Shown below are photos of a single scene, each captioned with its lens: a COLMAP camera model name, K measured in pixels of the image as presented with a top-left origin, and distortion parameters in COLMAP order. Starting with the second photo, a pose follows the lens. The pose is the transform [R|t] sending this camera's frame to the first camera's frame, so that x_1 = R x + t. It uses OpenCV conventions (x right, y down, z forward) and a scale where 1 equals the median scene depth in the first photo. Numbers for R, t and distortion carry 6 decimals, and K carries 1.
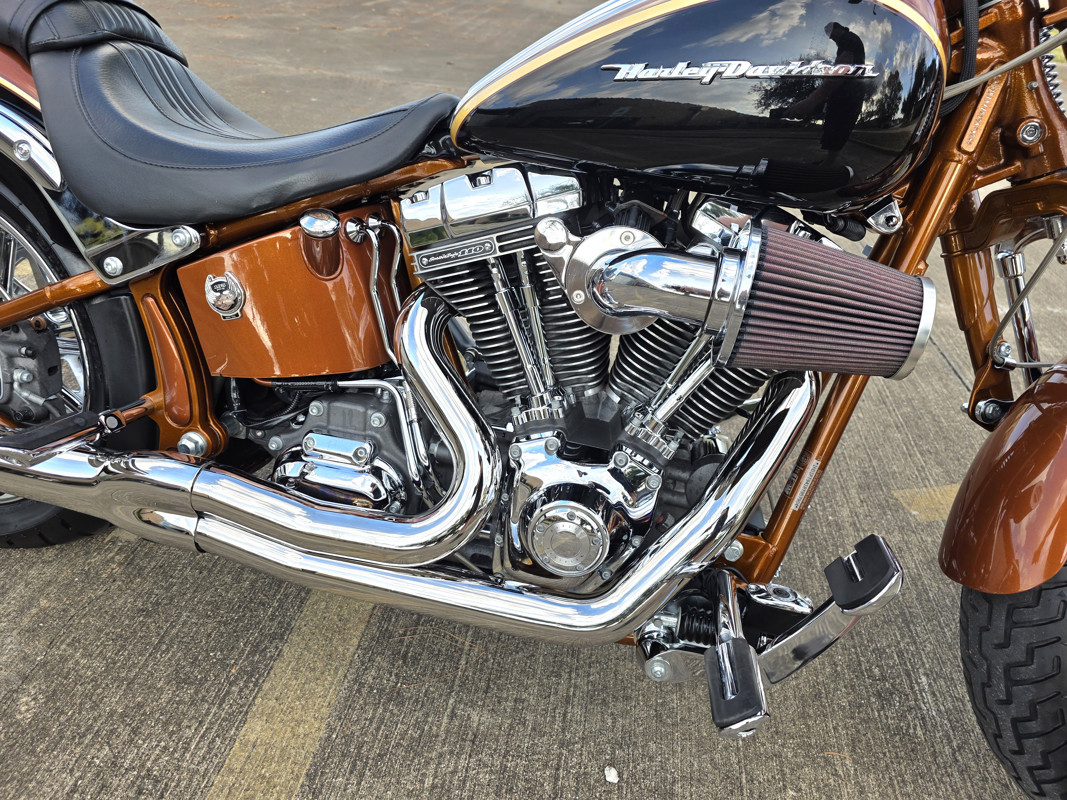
lens RADIAL K [[720.4, 0, 536.7], [0, 720.4, 399.4], [0, 0, 1]] dist [0.036061, -0.032521]
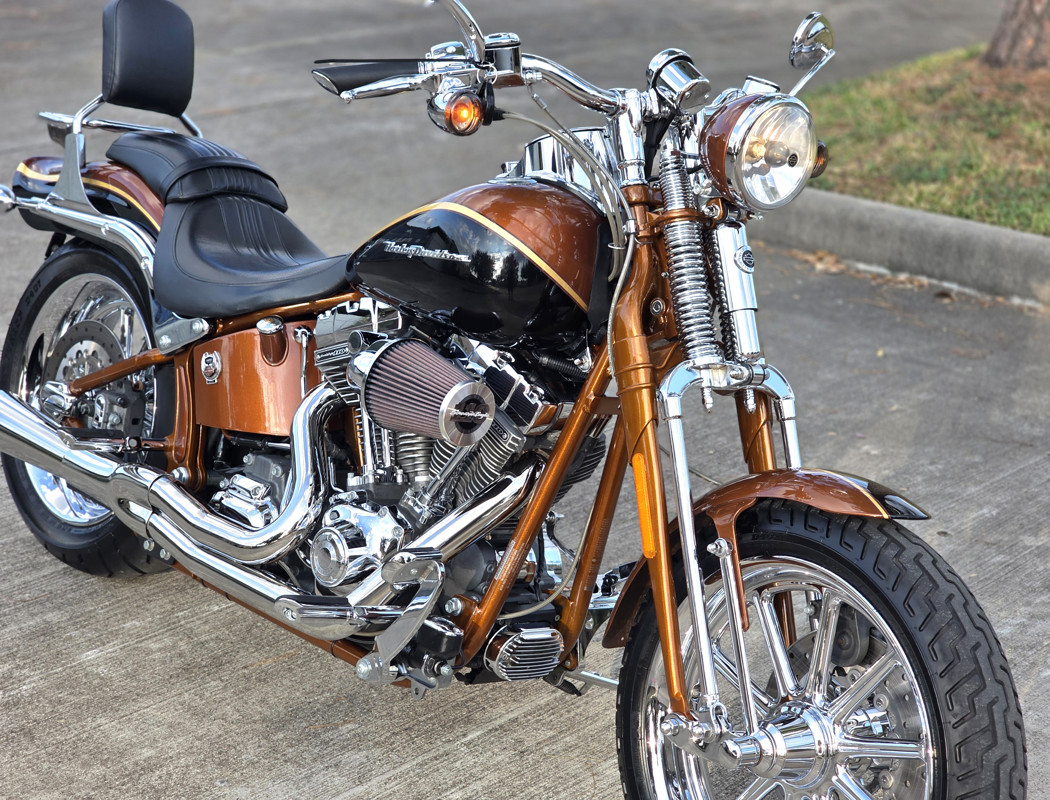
lens RADIAL K [[2025.2, 0, 504.0], [0, 2025.2, 400.3], [0, 0, 1]] dist [0.183242, -0.309346]
pose [[0.802989, 0.112105, -0.585356, 2.199203], [-0.265318, 0.946701, -0.182655, 0.459144], [0.533680, 0.301975, 0.789934, -1.699781]]
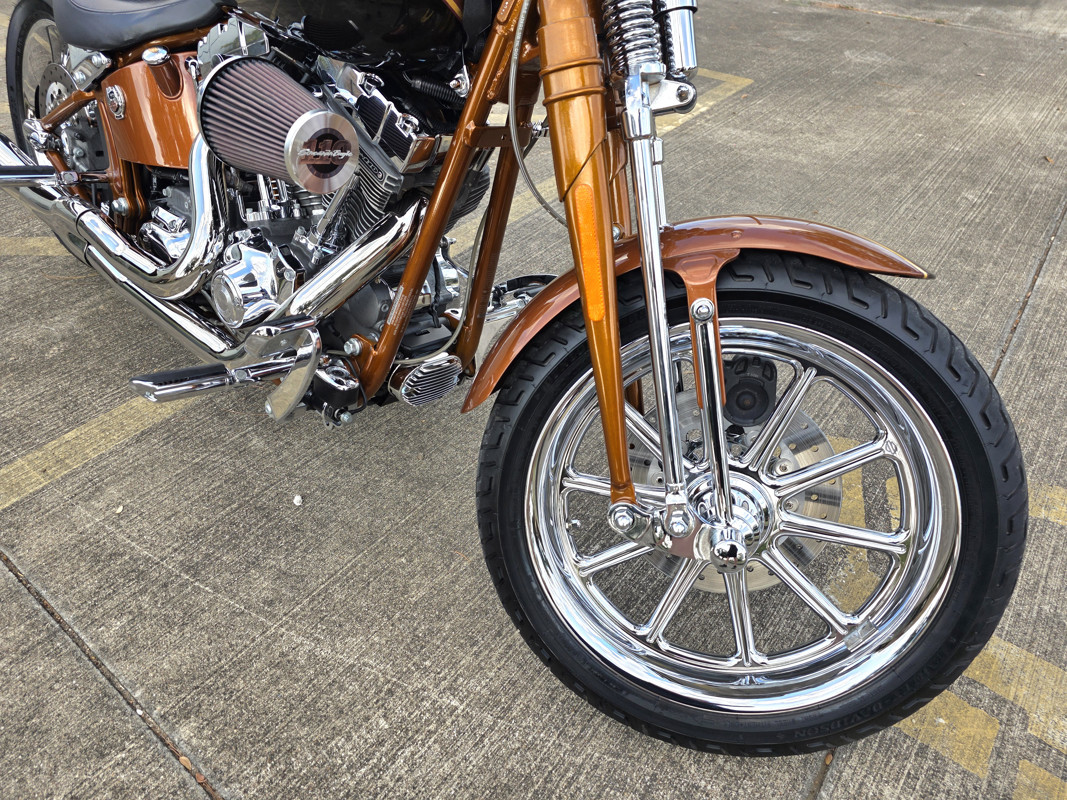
lens RADIAL K [[722.7, 0, 535.9], [0, 722.7, 410.7], [0, 0, 1]] dist [0.045499, -0.035680]
pose [[0.864997, 0.268052, -0.424180, 1.070941], [-0.219742, 0.962343, 0.160030, 0.039028], [0.451103, -0.045215, 0.891326, -0.011688]]
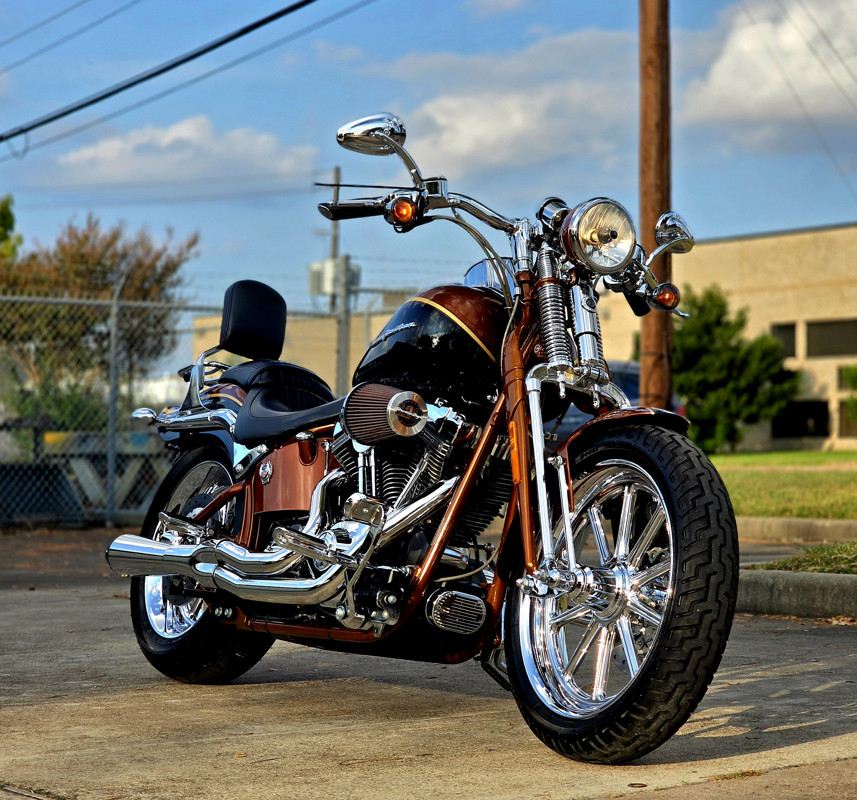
lens RADIAL K [[2036.3, 0, 453.0], [0, 2036.3, 400.2], [0, 0, 1]] dist [0.034824, 0.402236]
pose [[0.707693, -0.121739, -0.695953, 3.634649], [-0.322568, 0.820713, -0.471572, 2.042189], [0.628586, 0.558220, 0.541544, -1.737959]]
